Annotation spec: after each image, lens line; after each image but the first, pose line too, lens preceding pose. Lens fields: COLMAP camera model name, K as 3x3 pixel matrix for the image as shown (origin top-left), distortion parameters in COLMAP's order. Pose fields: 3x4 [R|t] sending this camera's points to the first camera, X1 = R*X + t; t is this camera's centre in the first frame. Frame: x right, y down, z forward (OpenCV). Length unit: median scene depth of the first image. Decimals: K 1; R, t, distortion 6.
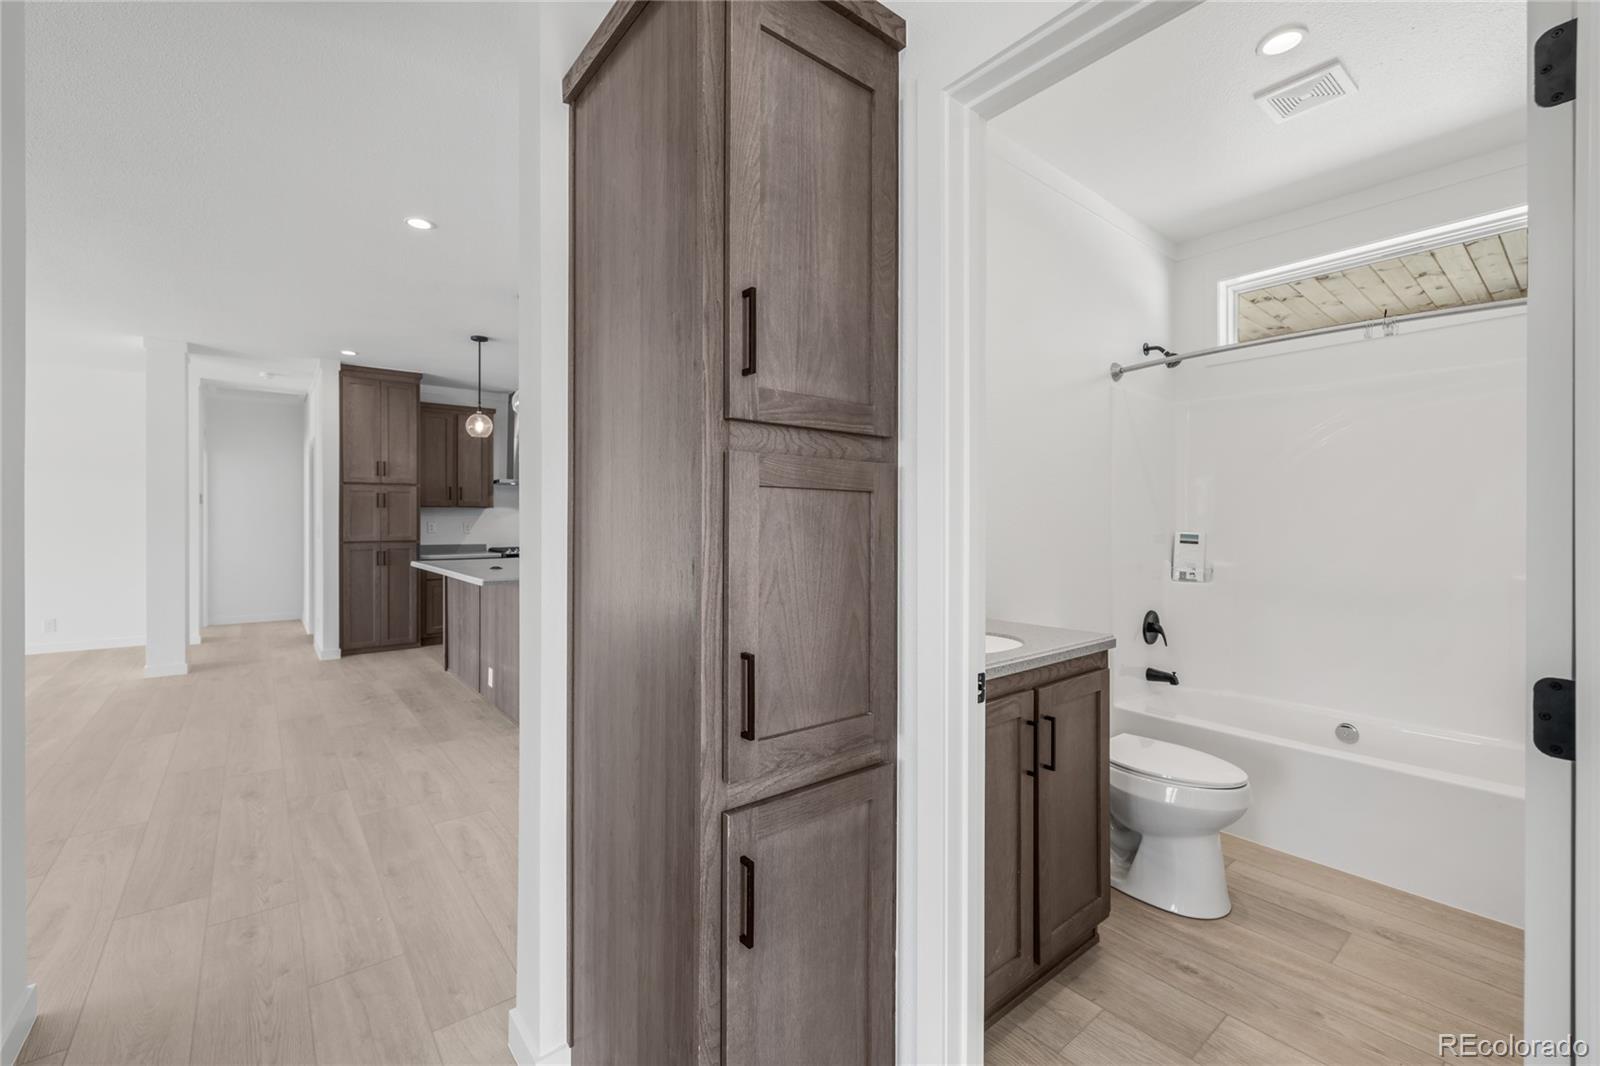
lens RADIAL K [[663.0, 0, 781.7], [0, 663.0, 525.4], [0, 0, 1]] dist [-0.002712, -0.000246]
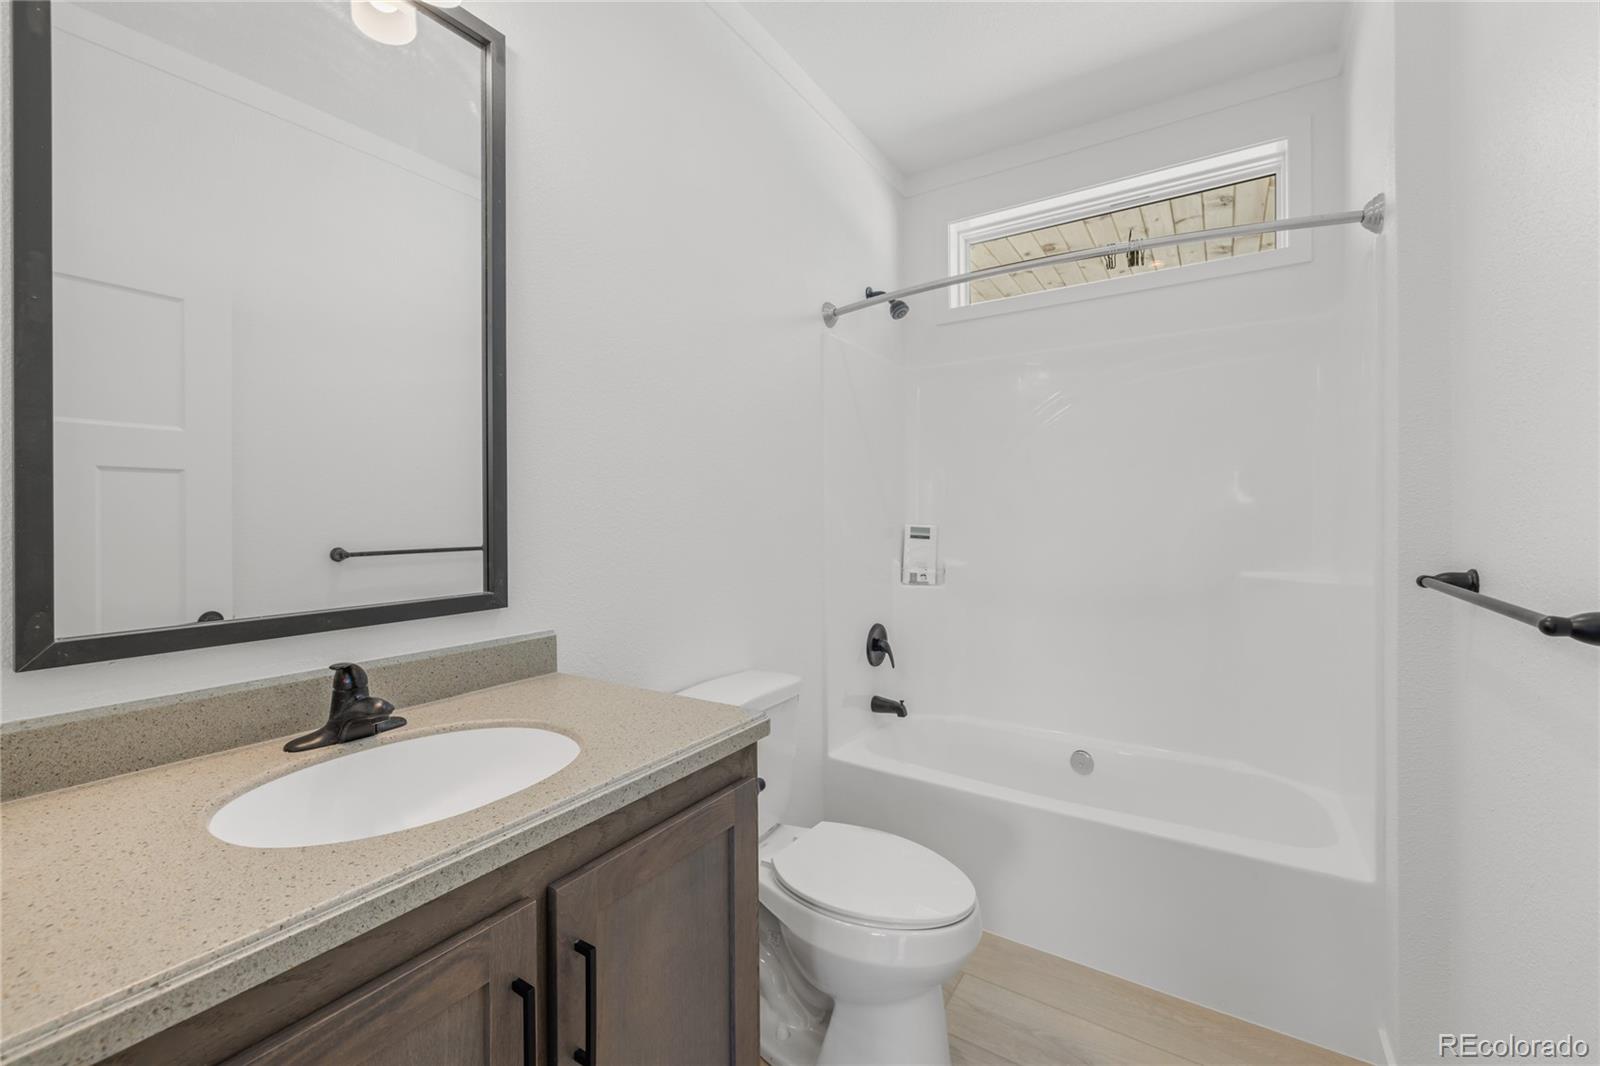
lens RADIAL K [[669.8, 0, 764.7], [0, 669.8, 522.6], [0, 0, 1]] dist [-0.014386, -0.000006]
pose [[0.957621, -0.009532, 0.287874, 0.197607], [0.007500, 0.999939, 0.008163, -0.000605], [-0.287934, -0.005658, 0.957633, 0.268053]]
